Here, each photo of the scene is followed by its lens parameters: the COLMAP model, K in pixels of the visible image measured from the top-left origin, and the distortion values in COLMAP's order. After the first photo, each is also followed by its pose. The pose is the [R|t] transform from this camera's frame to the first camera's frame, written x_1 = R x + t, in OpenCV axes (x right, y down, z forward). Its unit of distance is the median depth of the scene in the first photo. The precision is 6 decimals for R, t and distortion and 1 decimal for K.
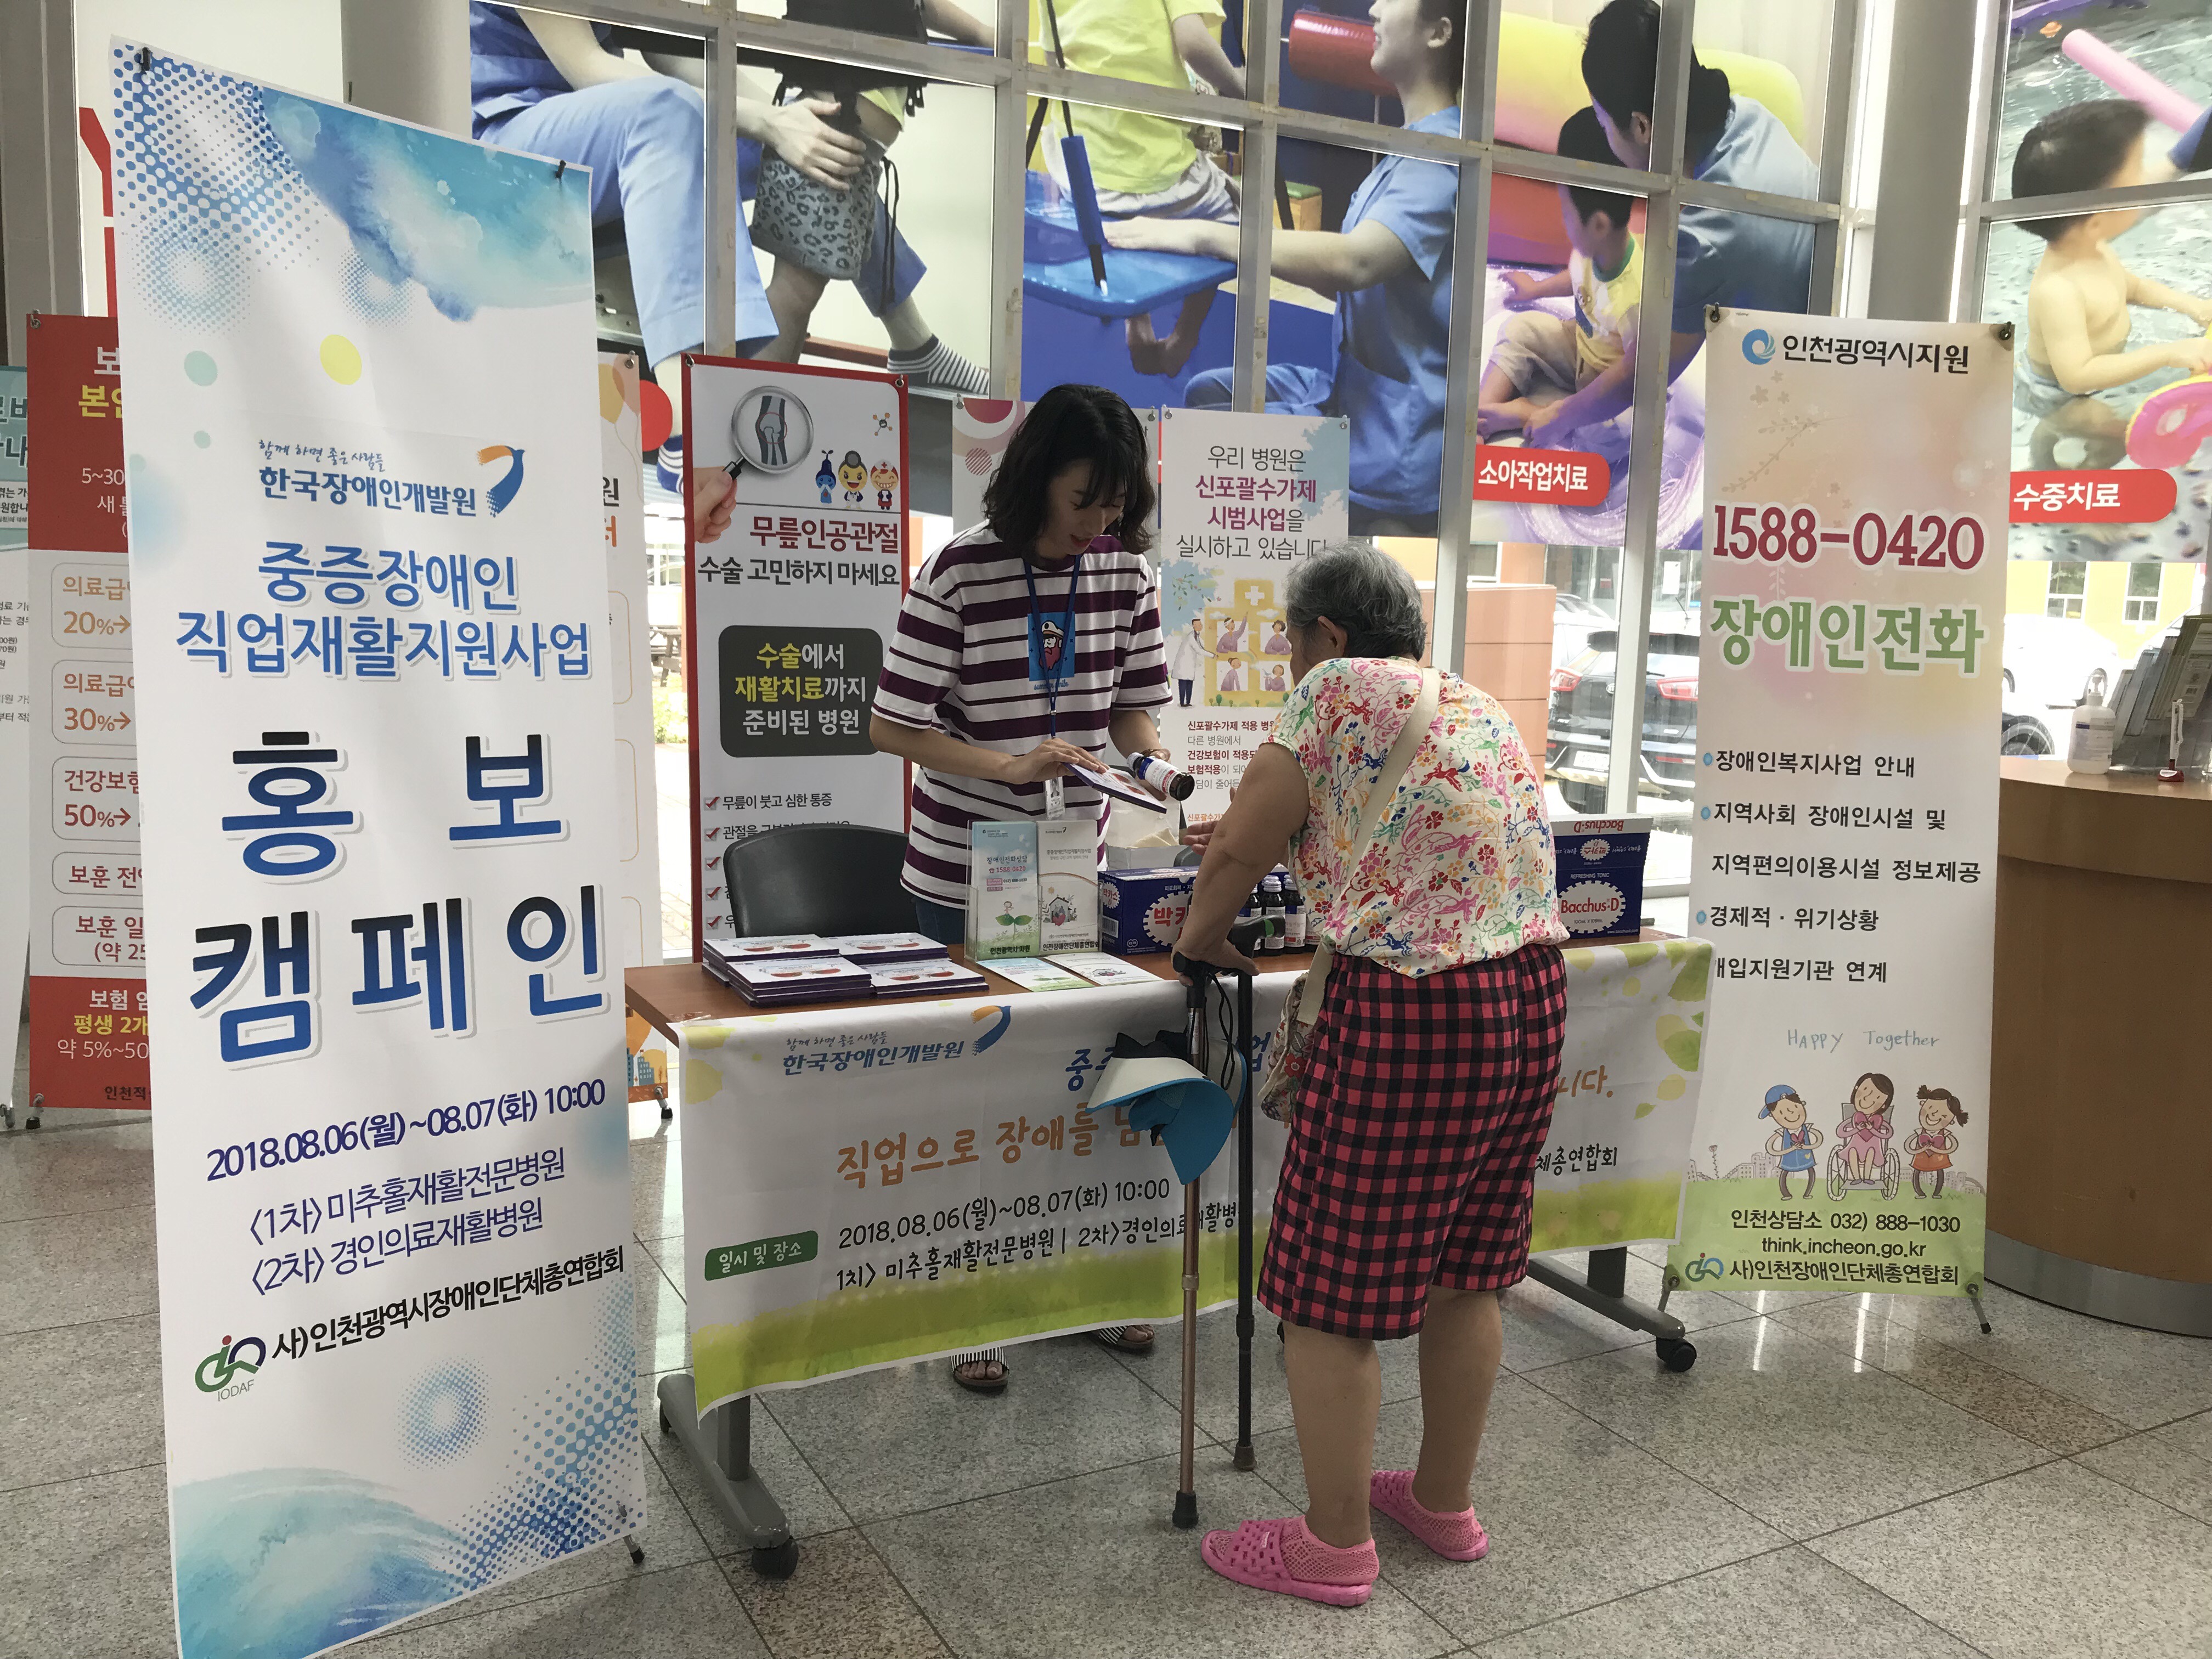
lens RADIAL K [[1825.7, 0, 1106.0], [0, 1825.7, 829.5], [0, 0, 1]] dist [-0.009752, 0.028134]
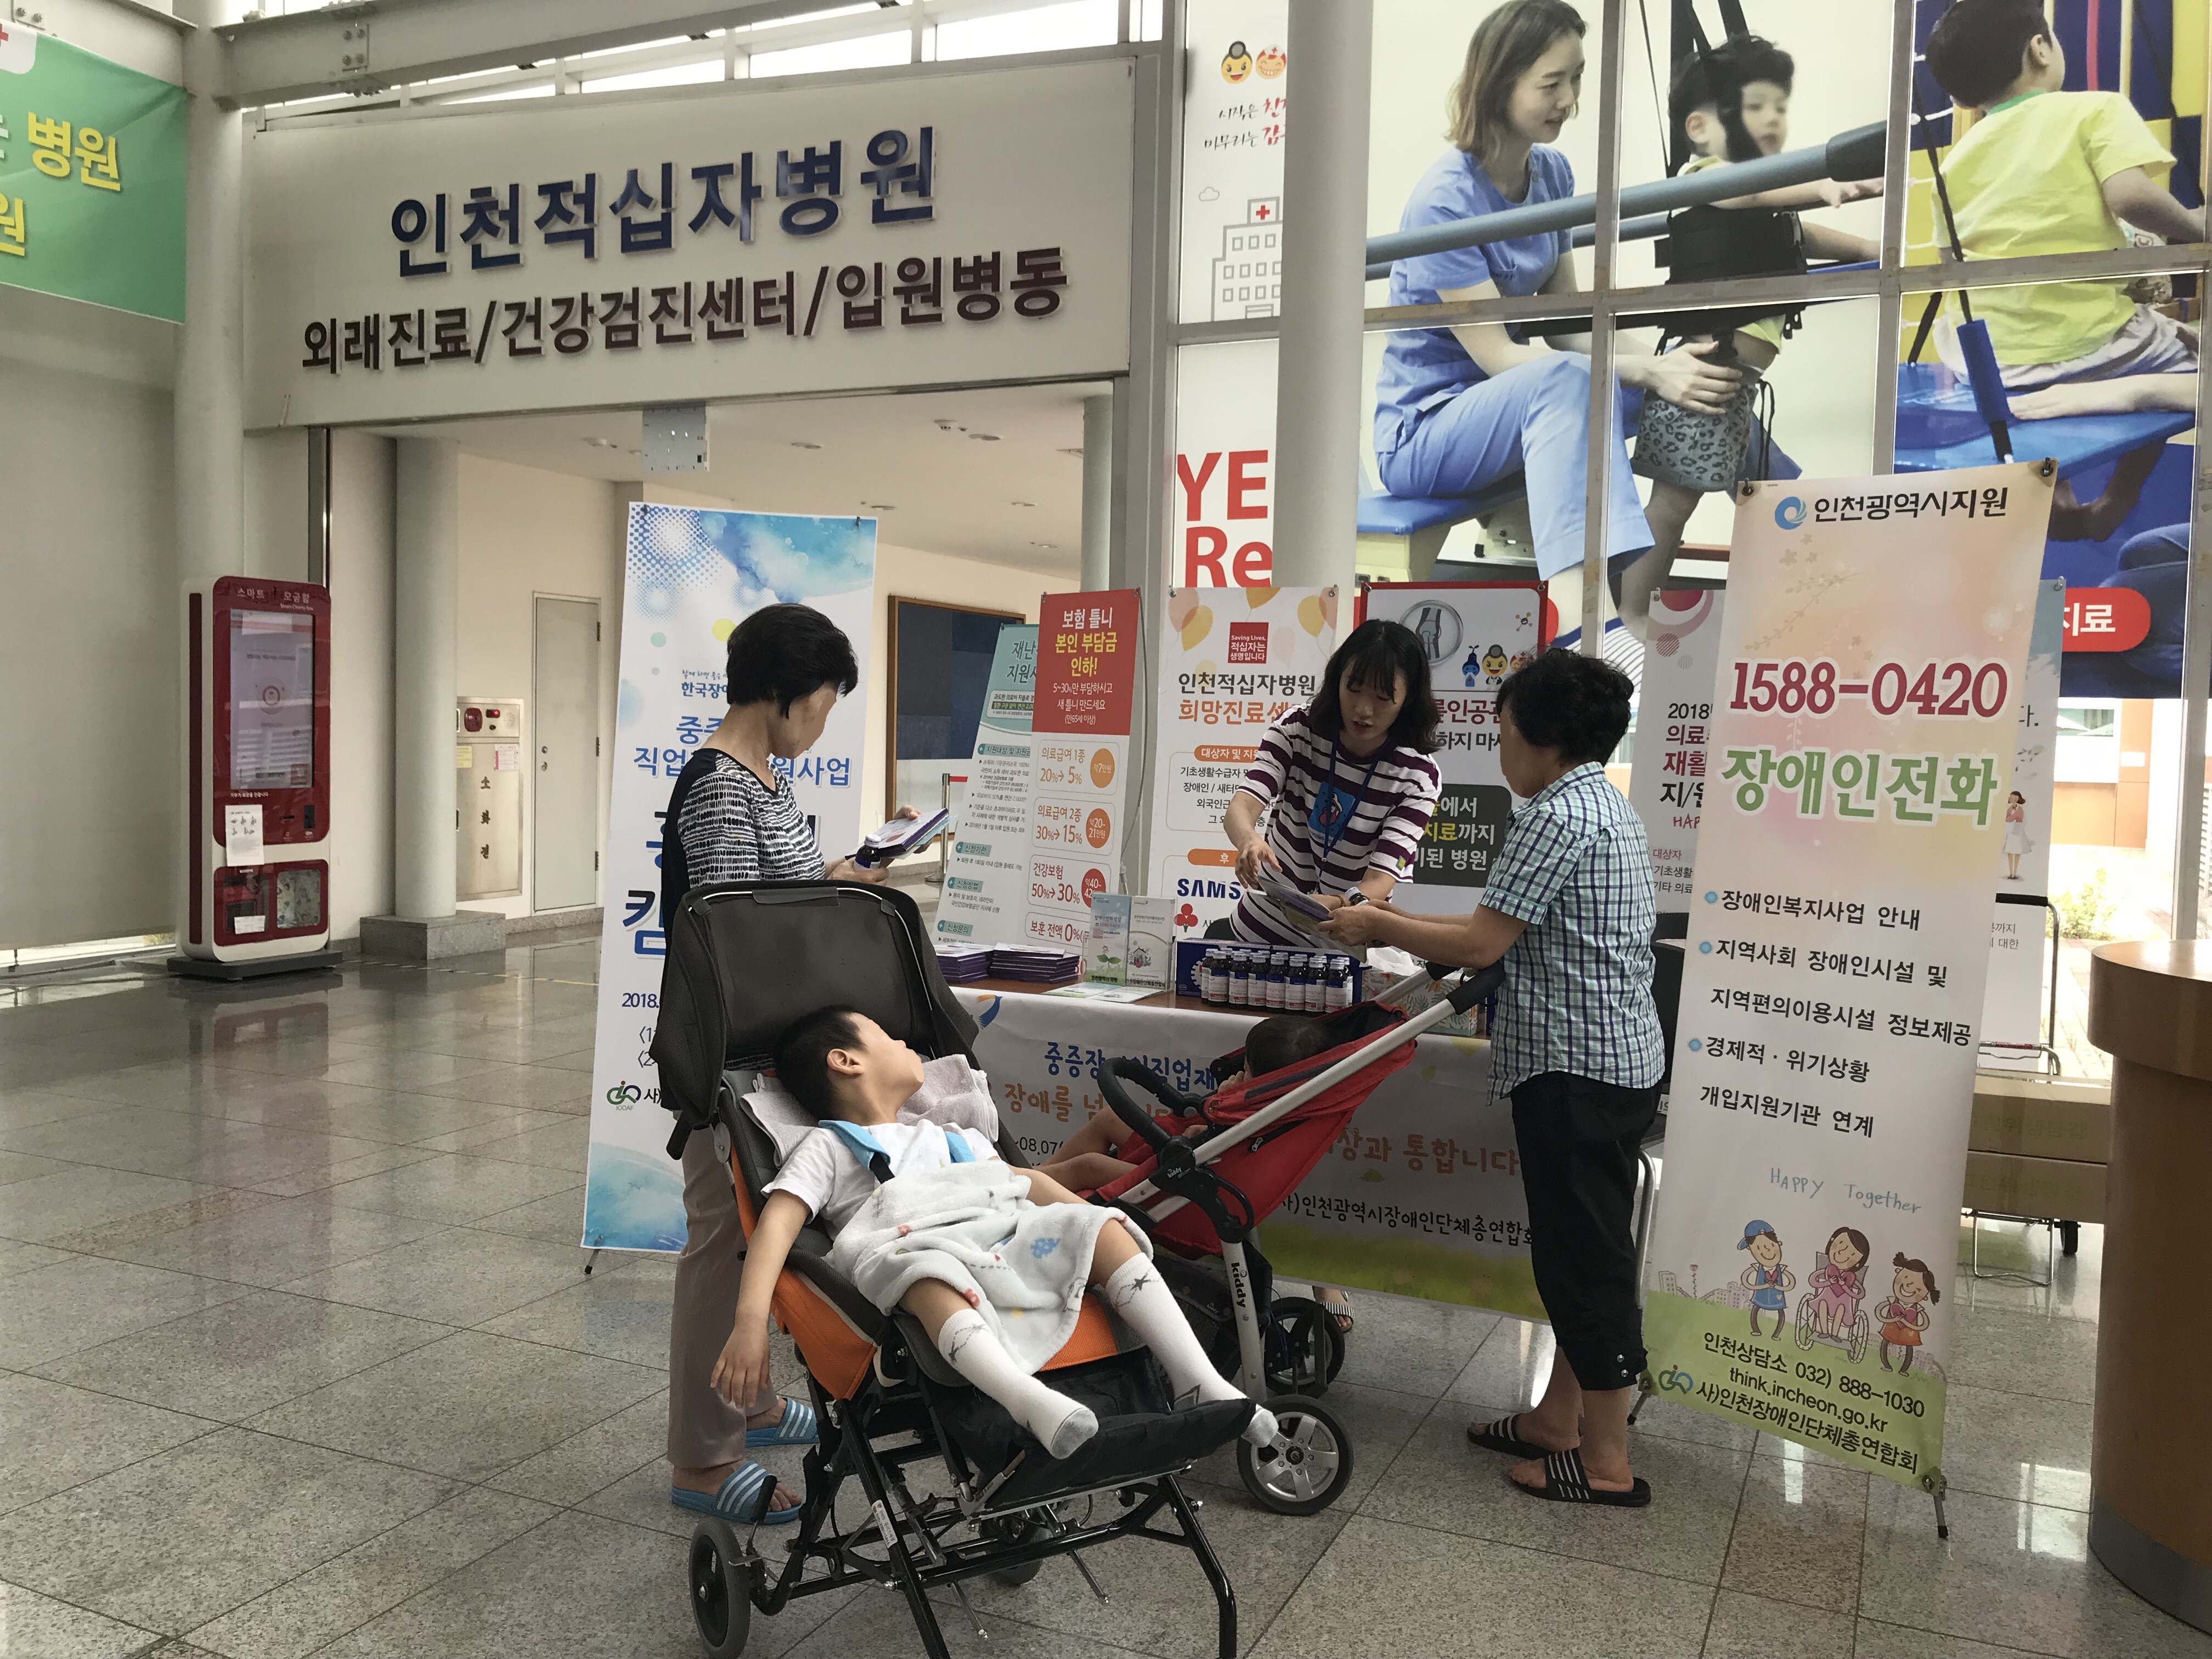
lens RADIAL K [[1825.7, 0, 1106.0], [0, 1825.7, 829.5], [0, 0, 1]] dist [-0.009752, 0.028134]
pose [[0.602744, 0.028516, -0.797425, 0.953963], [-0.113942, 0.992196, -0.050643, 0.016370], [0.789758, 0.121385, 0.601289, 0.070411]]
